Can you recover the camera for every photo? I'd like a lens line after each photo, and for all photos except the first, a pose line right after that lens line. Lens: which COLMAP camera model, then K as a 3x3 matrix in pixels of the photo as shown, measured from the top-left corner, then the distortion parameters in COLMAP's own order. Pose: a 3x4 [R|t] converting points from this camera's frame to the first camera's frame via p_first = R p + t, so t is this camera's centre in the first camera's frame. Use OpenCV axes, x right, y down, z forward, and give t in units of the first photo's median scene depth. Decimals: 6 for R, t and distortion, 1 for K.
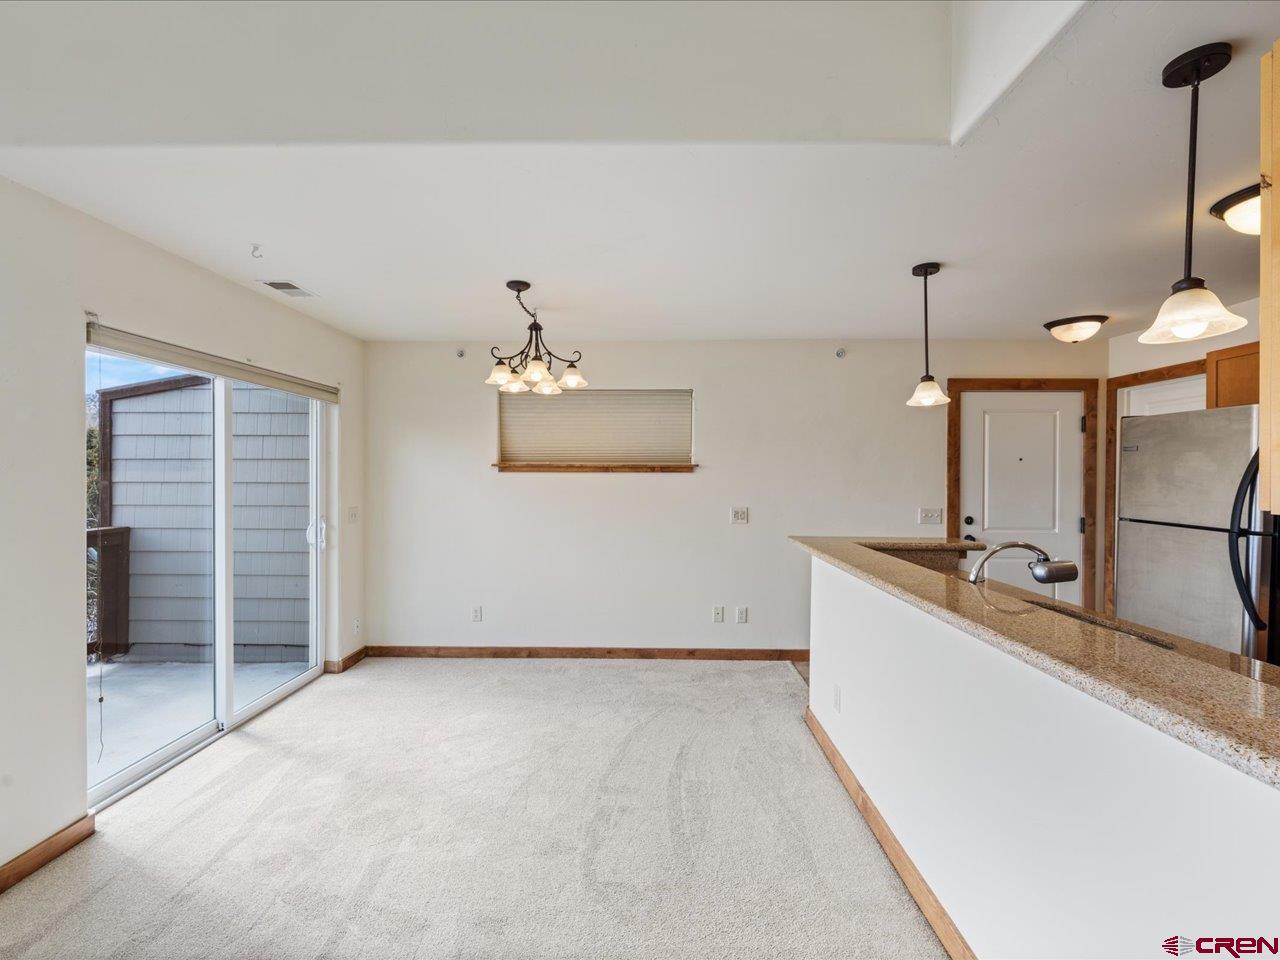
lens RADIAL K [[566.7, 0, 634.2], [0, 566.7, 481.4], [0, 0, 1]] dist [-0.000558, -0.001027]
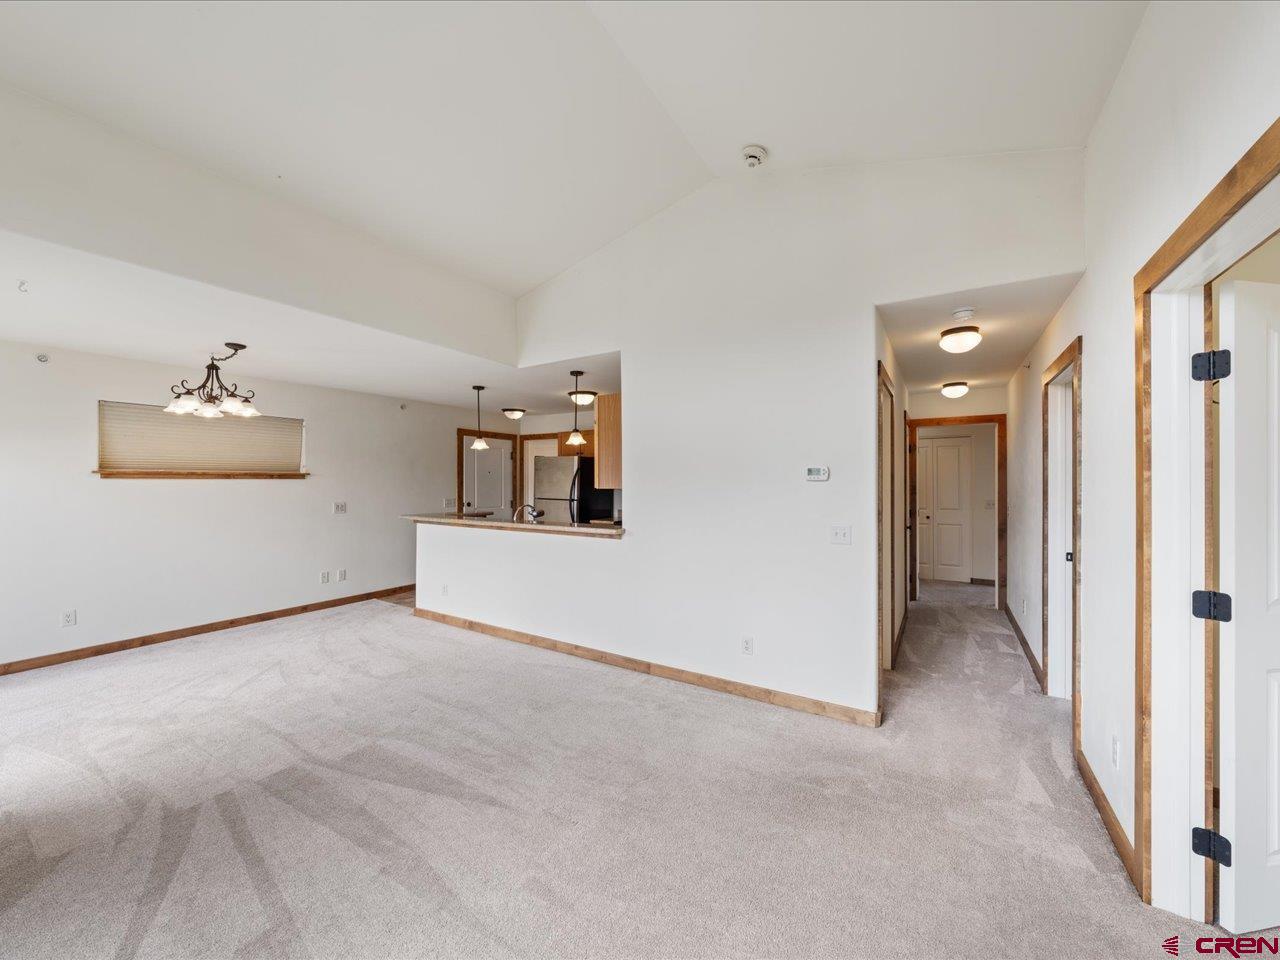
lens RADIAL K [[471.4, 0, 630.8], [0, 471.4, 473.6], [0, 0, 1]] dist [-0.000983, 0.000025]
pose [[0.529448, 0.009651, 0.848287, -0.461313], [0.011029, 0.999772, -0.018258, 0.001456], [-0.848270, 0.019022, 0.529222, -0.301399]]
